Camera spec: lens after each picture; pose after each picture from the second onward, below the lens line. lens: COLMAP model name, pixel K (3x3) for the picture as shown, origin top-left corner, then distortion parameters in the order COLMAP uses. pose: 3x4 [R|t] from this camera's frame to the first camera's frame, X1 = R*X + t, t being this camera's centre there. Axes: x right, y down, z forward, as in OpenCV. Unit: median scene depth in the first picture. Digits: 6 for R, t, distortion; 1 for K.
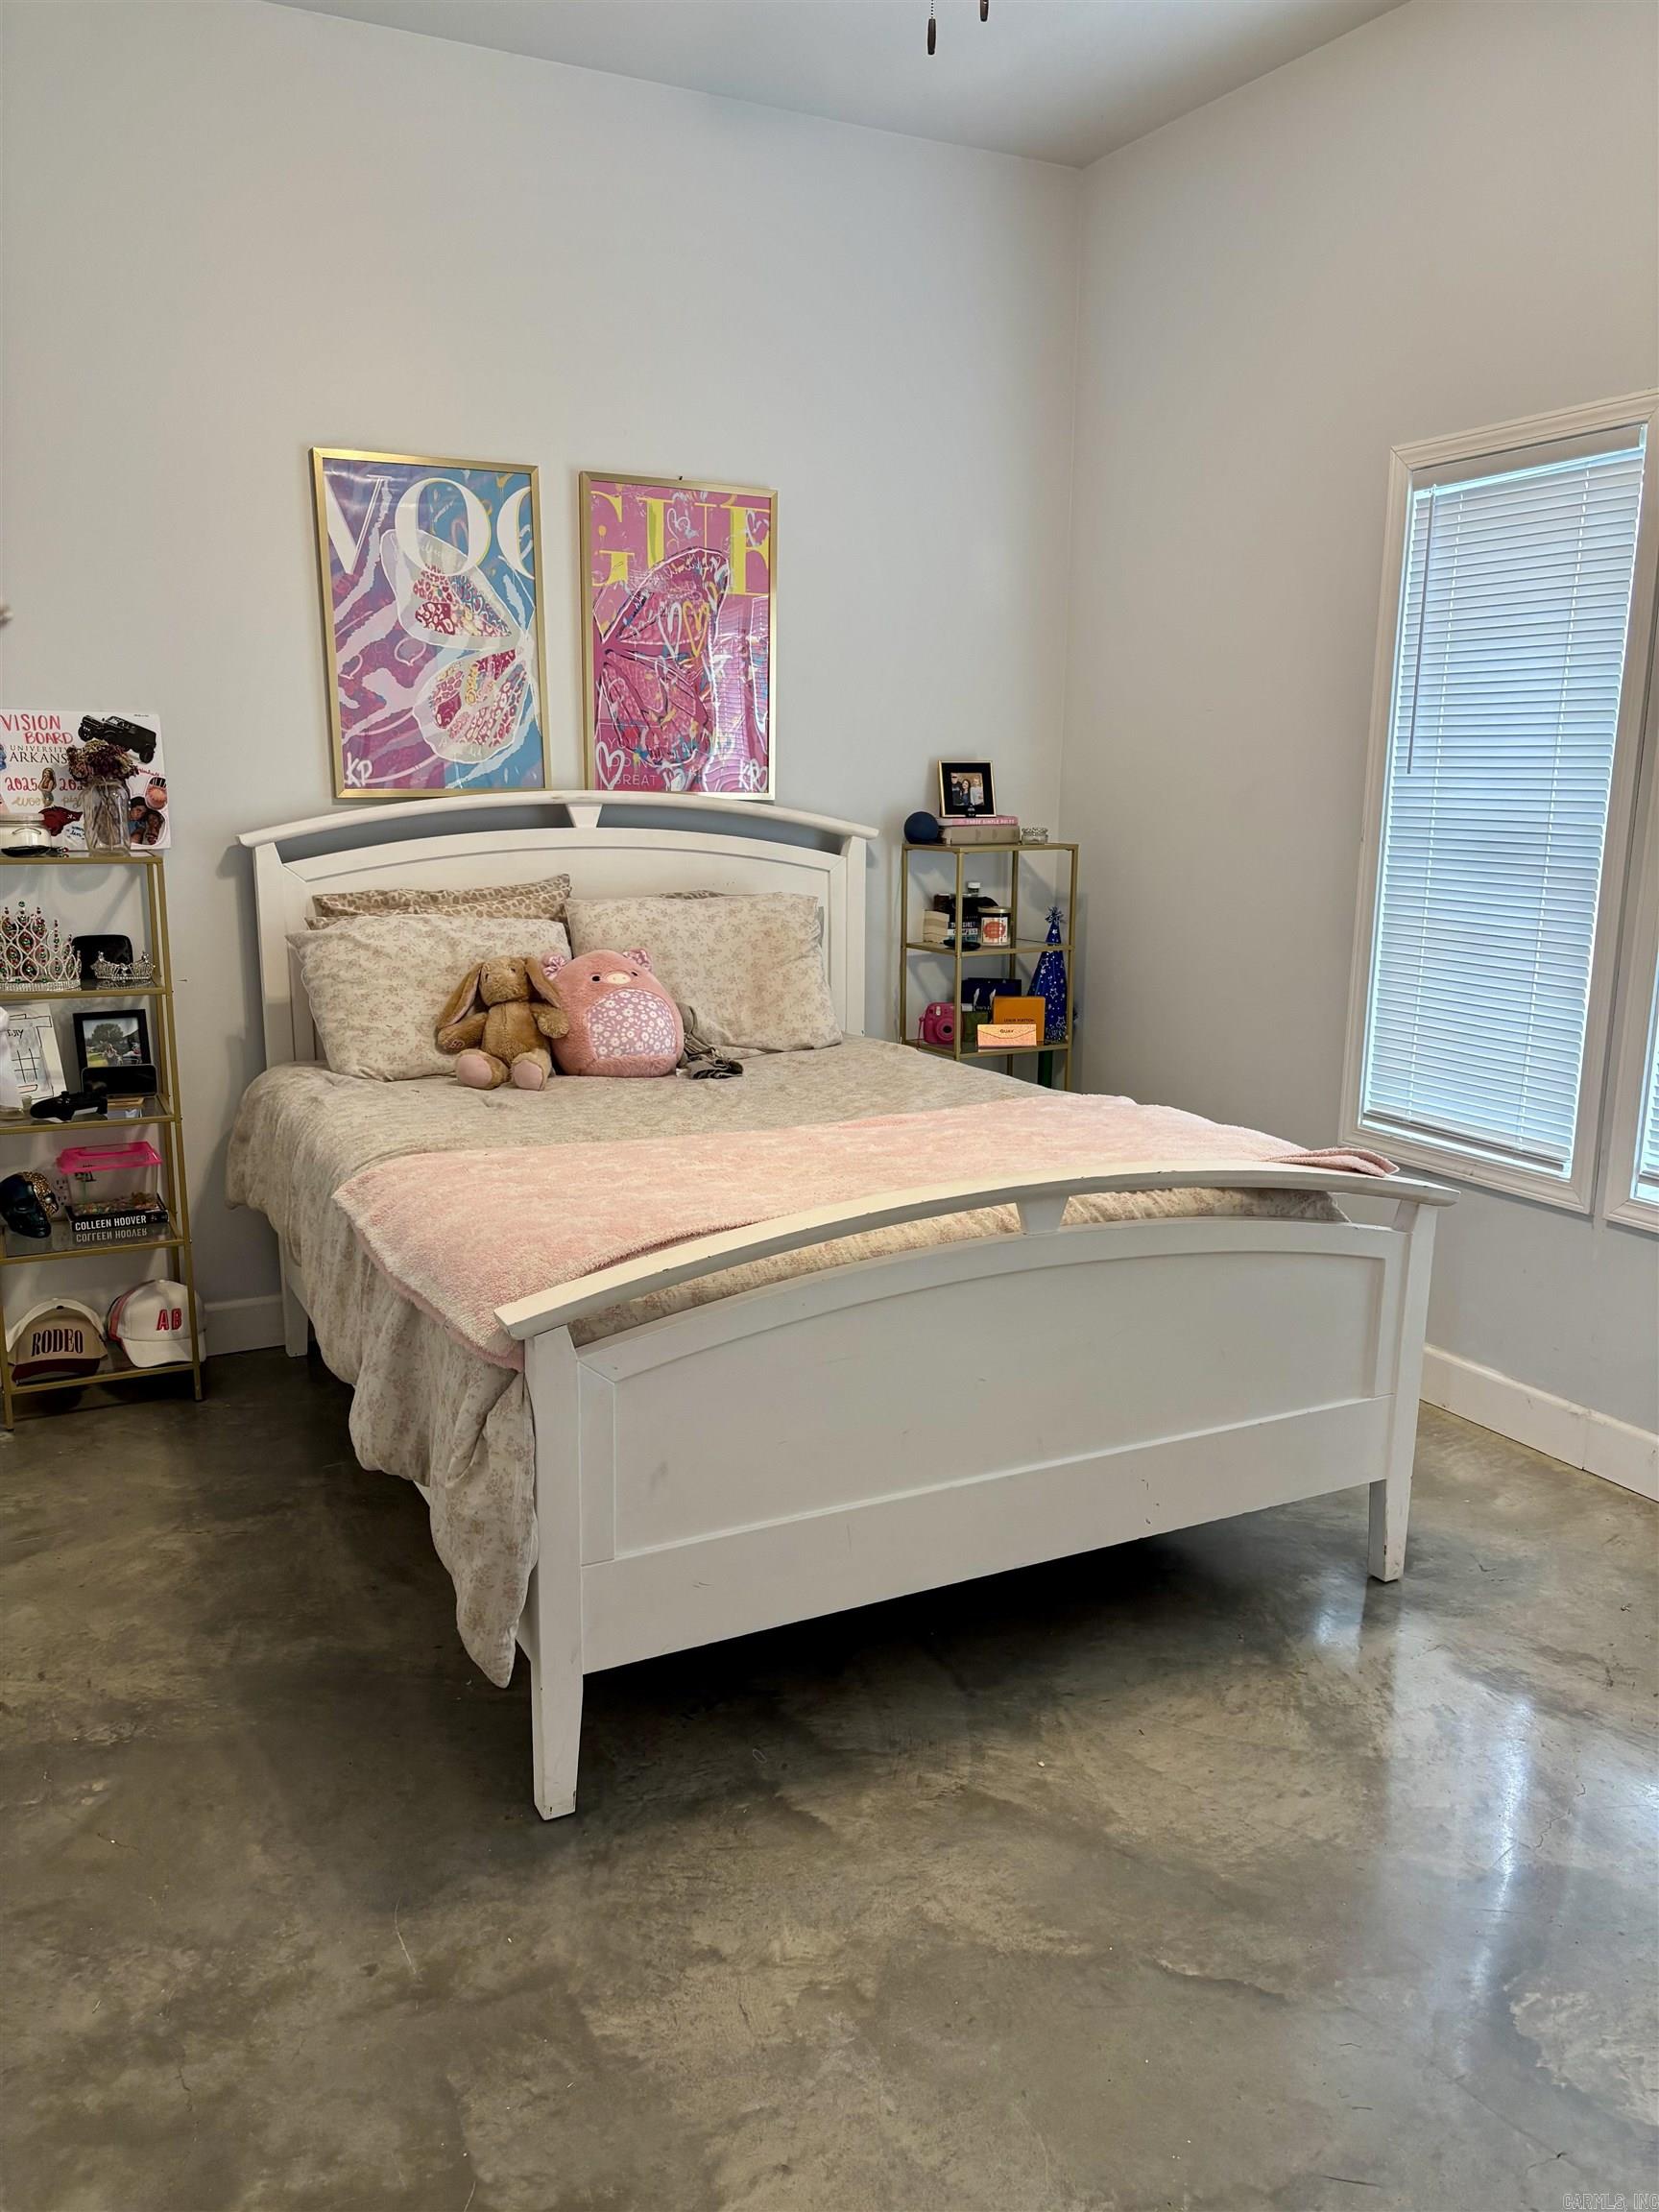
lens RADIAL K [[1690.1, 0, 829.5], [0, 1690.1, 1106.0], [0, 0, 1]] dist [0.027836, -0.003234]
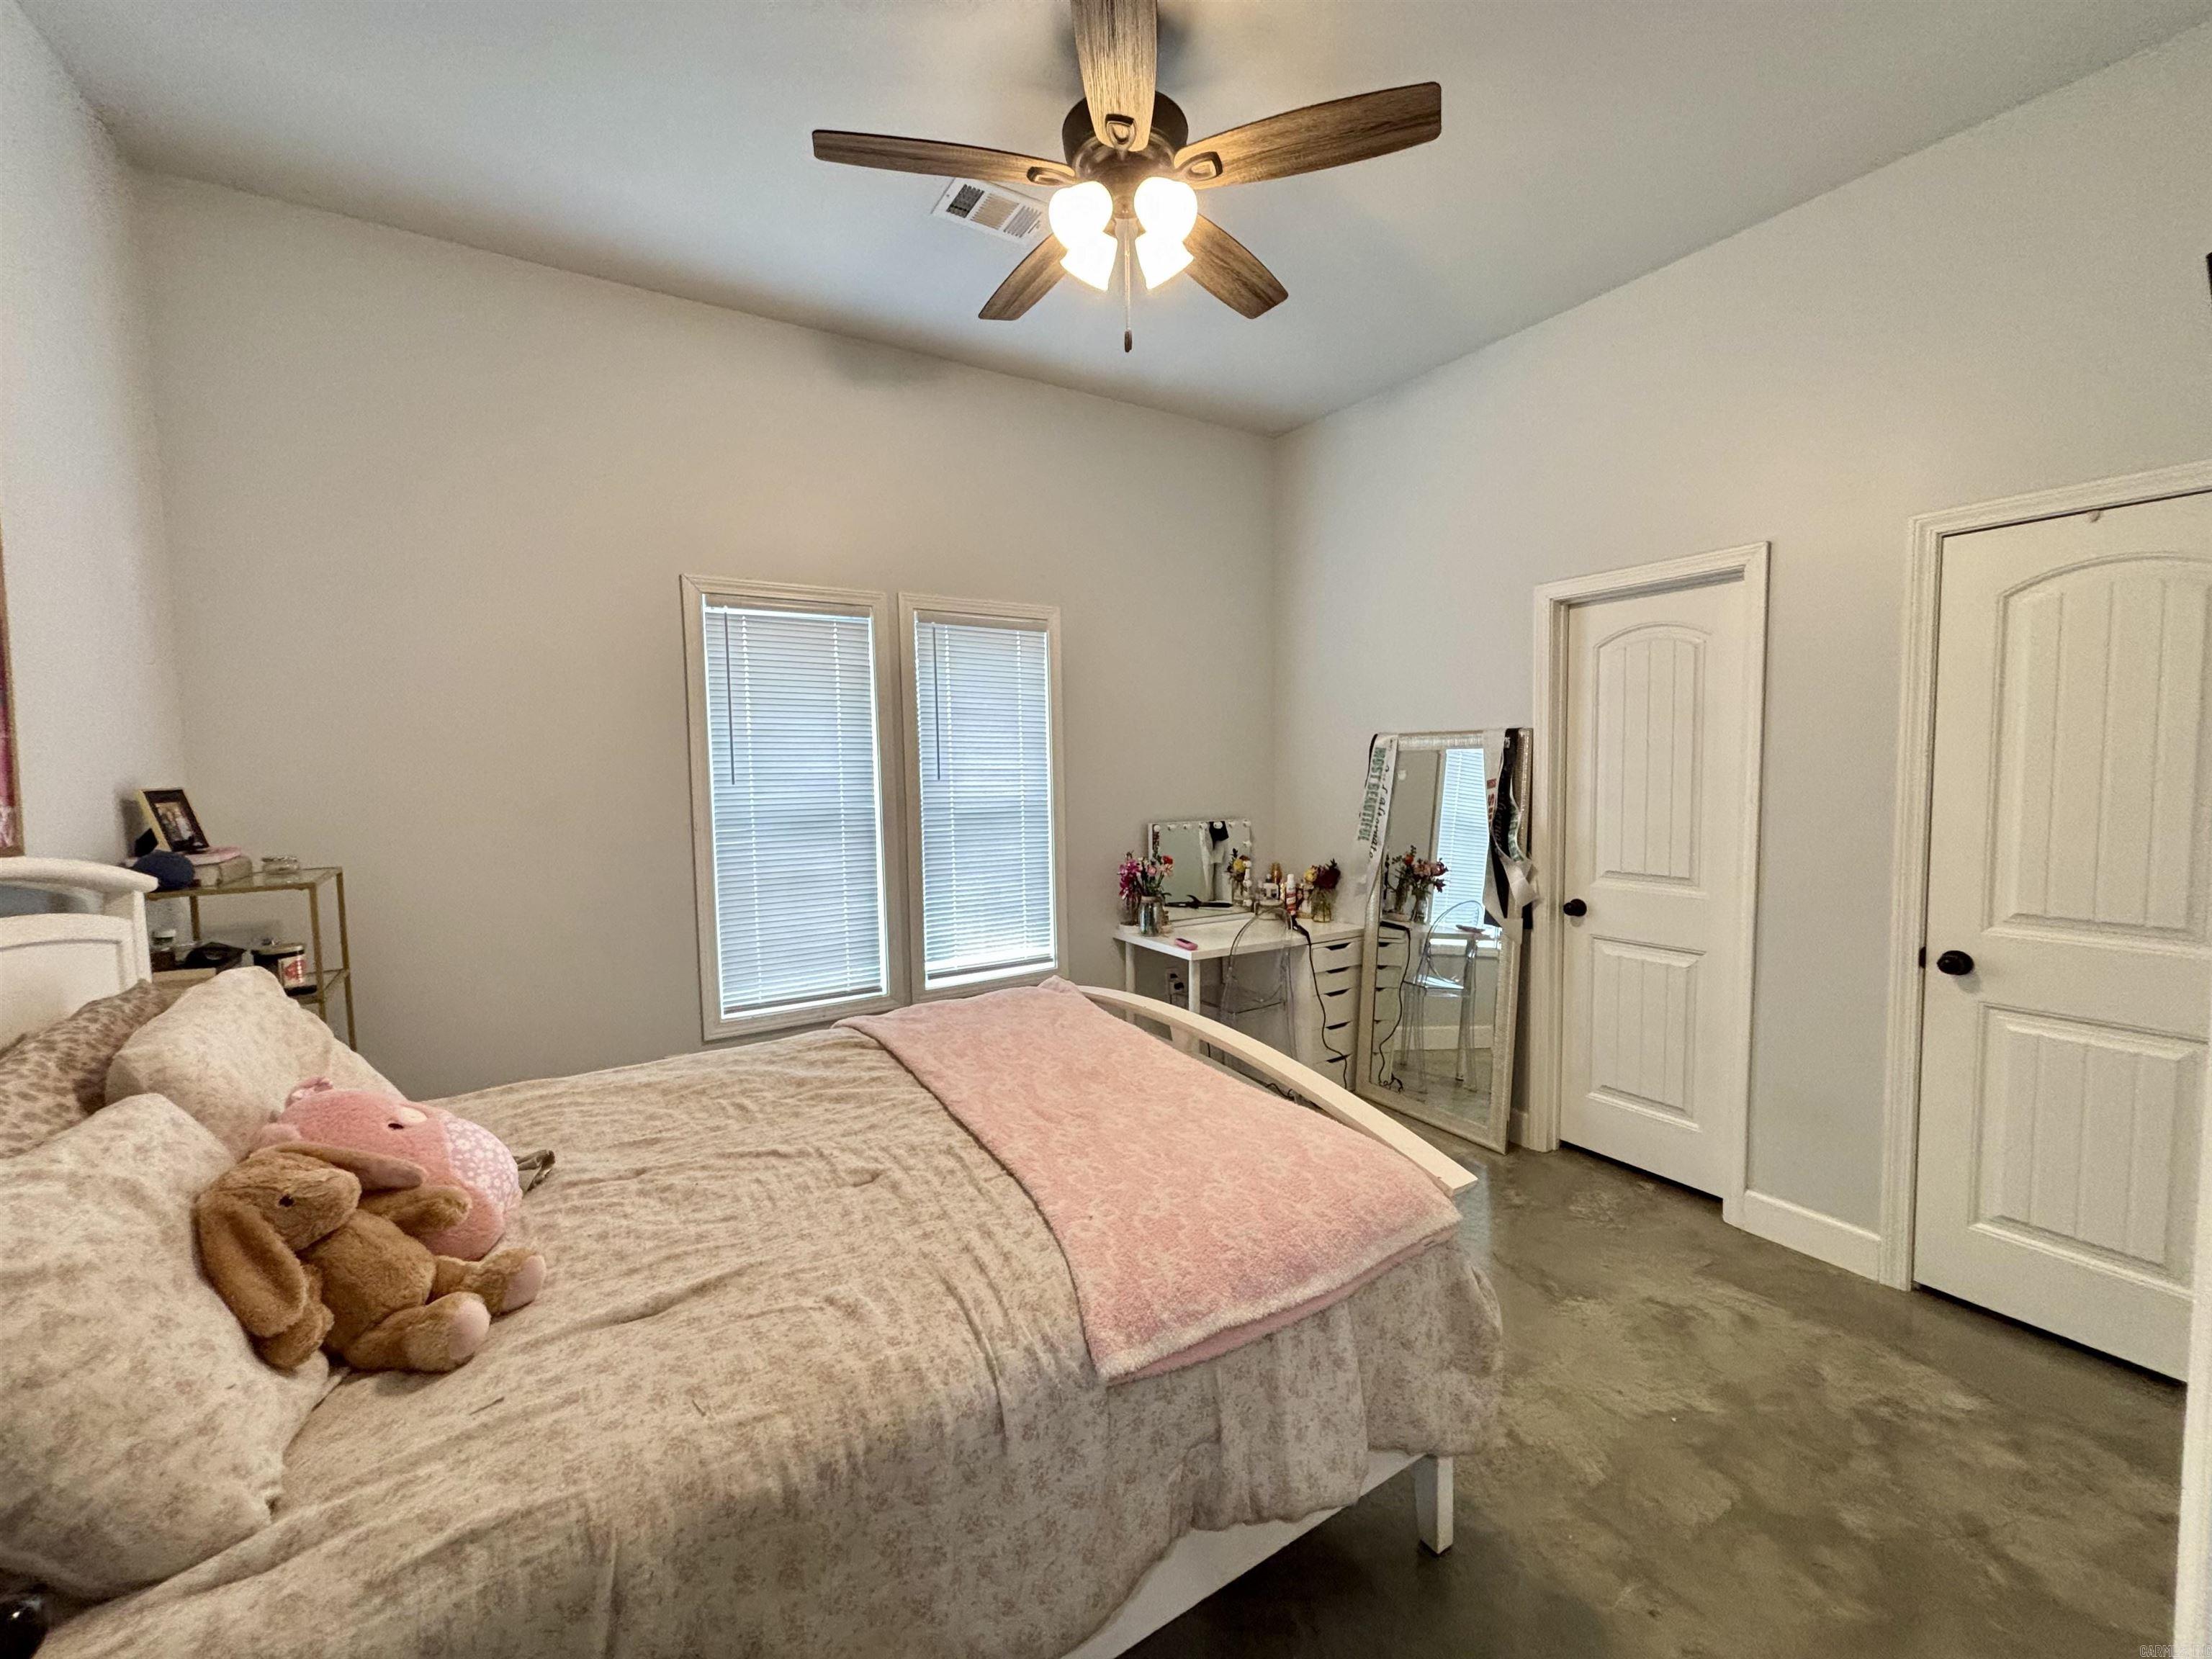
lens RADIAL K [[880.9, 0, 1106.0], [0, 880.9, 829.5], [0, 0, 1]] dist [-0.003008, -0.000545]
pose [[-0.086945, -0.079980, 0.992997, -0.505904], [0.208111, 0.973322, 0.096617, -0.168145], [-0.974233, 0.215054, -0.067981, 0.756119]]
